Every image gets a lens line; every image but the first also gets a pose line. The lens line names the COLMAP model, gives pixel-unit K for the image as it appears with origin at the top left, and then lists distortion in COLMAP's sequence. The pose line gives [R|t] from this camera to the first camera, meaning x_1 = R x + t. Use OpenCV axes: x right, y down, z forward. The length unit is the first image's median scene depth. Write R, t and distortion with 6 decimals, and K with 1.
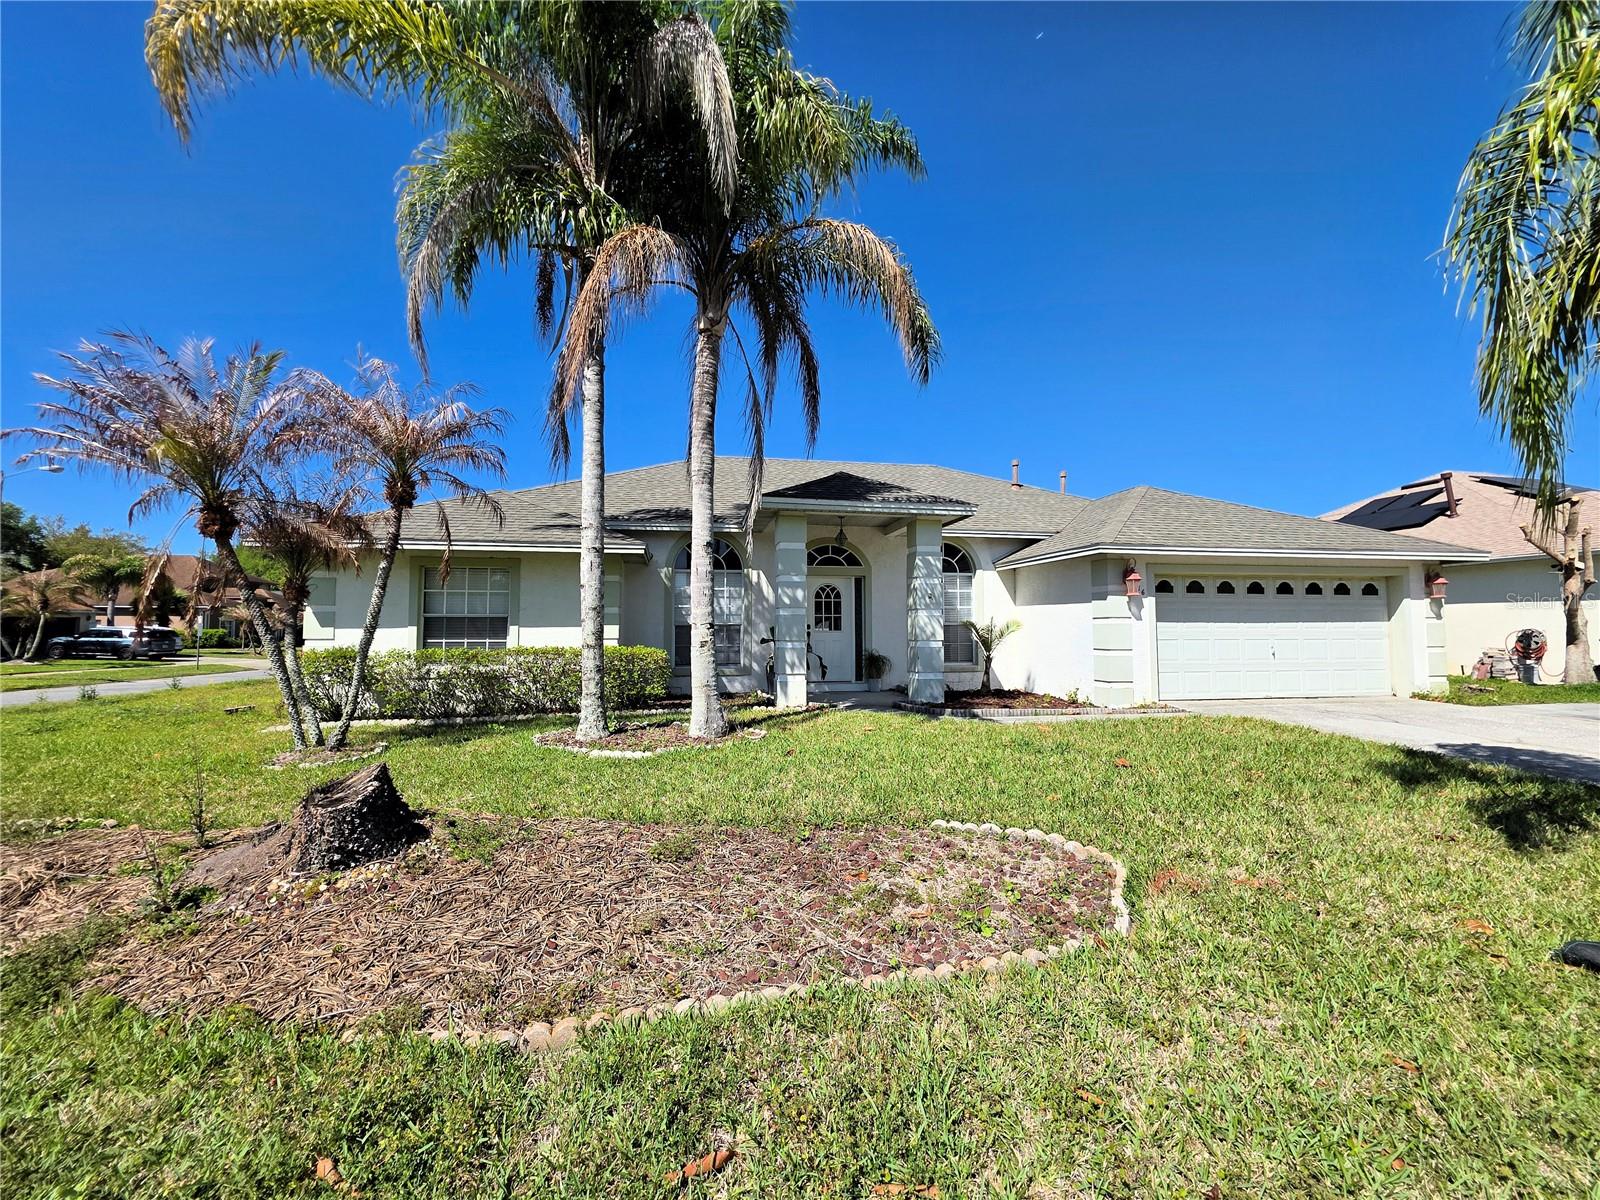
lens RADIAL K [[640.6, 0, 789.9], [0, 640.6, 593.8], [0, 0, 1]] dist [0.001623, 0.000063]
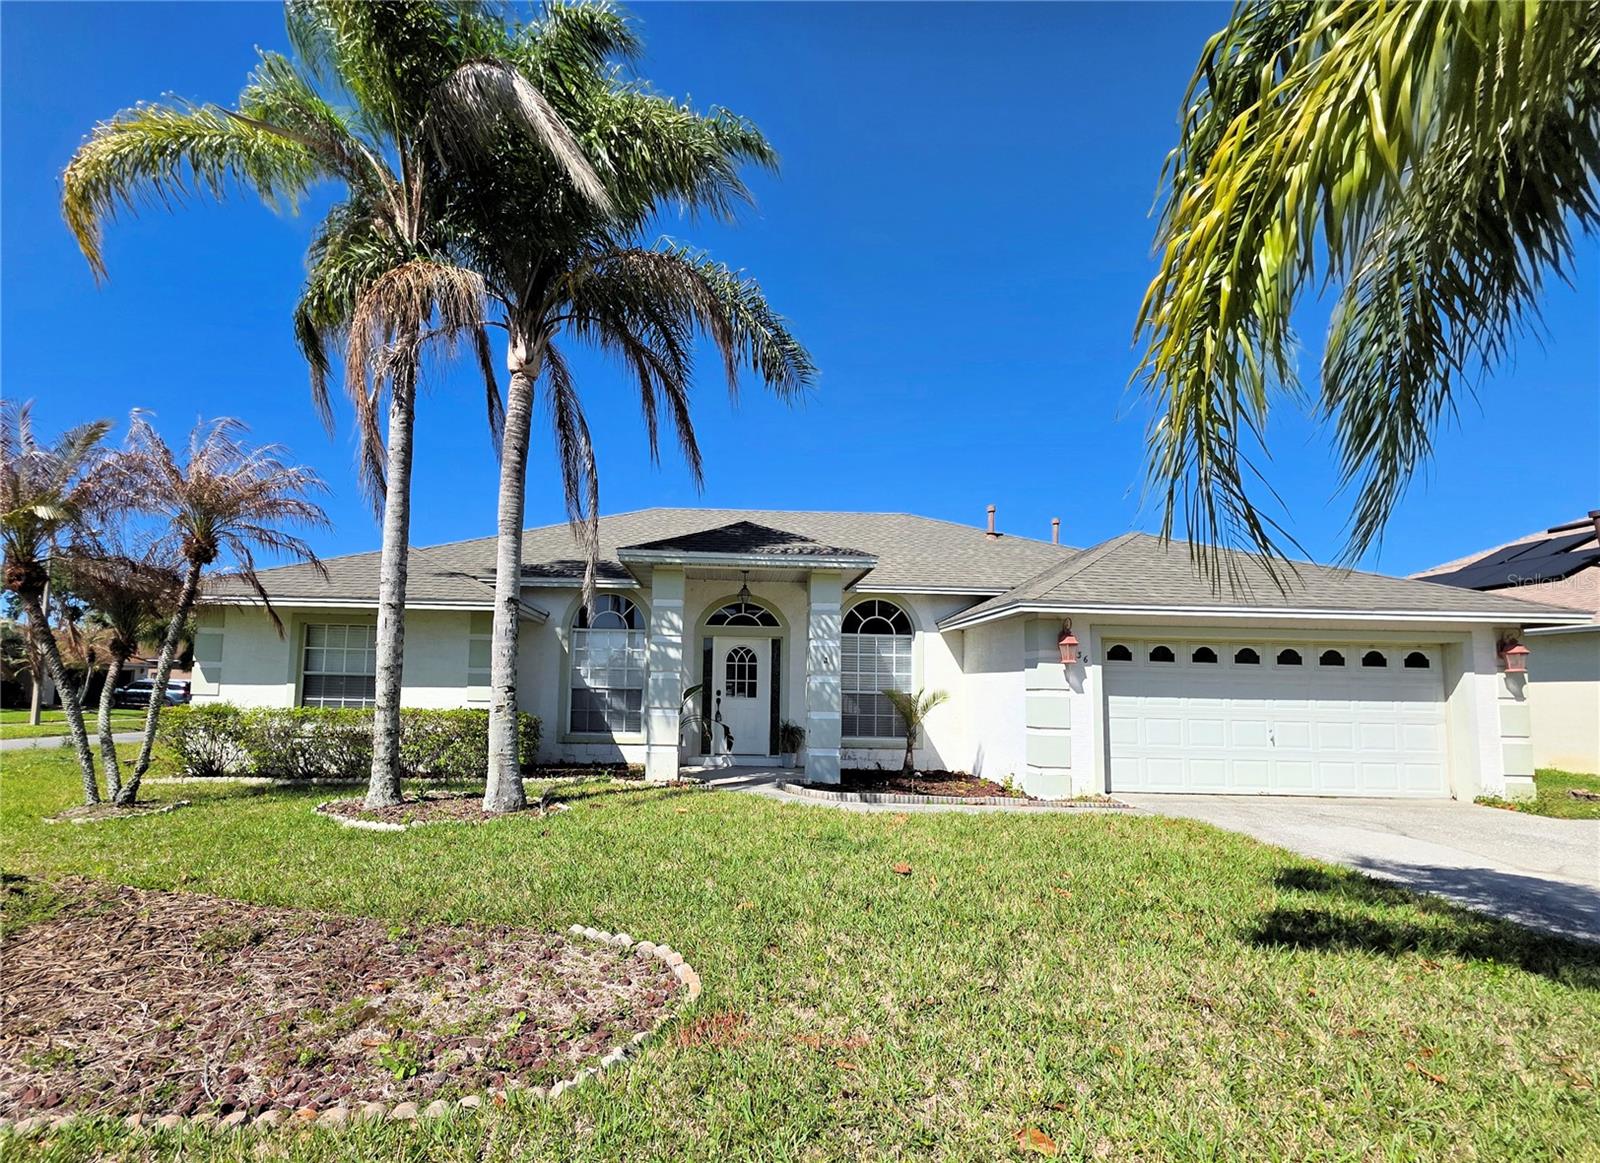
lens RADIAL K [[680.8, 0, 798.3], [0, 680.8, 633.6], [0, 0, 1]] dist [0.001095, 0.000208]
pose [[0.987529, 0.007412, -0.157265, 0.318915], [-0.012908, 0.999340, -0.033953, -0.000888], [0.156909, 0.035559, 0.986973, 0.073316]]
